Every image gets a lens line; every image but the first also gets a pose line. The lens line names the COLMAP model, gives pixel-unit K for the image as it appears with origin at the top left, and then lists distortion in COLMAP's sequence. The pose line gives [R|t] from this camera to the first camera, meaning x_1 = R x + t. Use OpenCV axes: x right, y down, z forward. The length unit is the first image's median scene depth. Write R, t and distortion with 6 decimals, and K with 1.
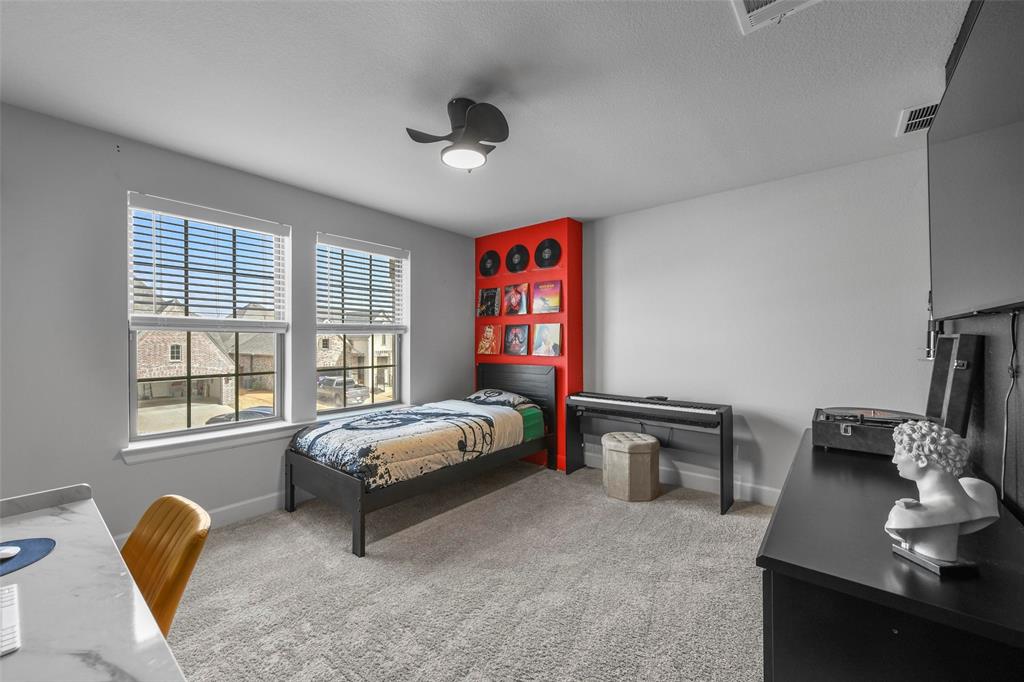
lens RADIAL K [[402.7, 0, 512.9], [0, 402.7, 340.3], [0, 0, 1]] dist [0.014297, 0.000160]
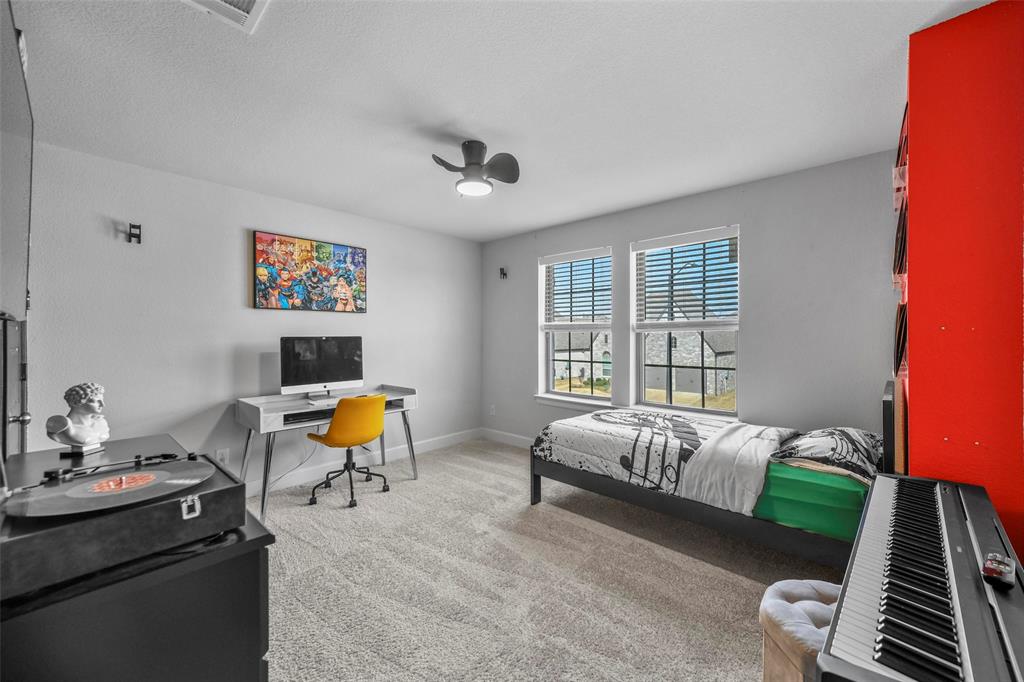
lens RADIAL K [[402.7, 0, 513.0], [0, 402.7, 339.2], [0, 0, 1]] dist [0.014297, 0.000160]
pose [[-0.069353, 0.006393, -0.997572, 0.739226], [-0.000833, 0.999979, 0.006467, -0.004318], [0.997592, 0.001280, -0.069346, 0.823346]]
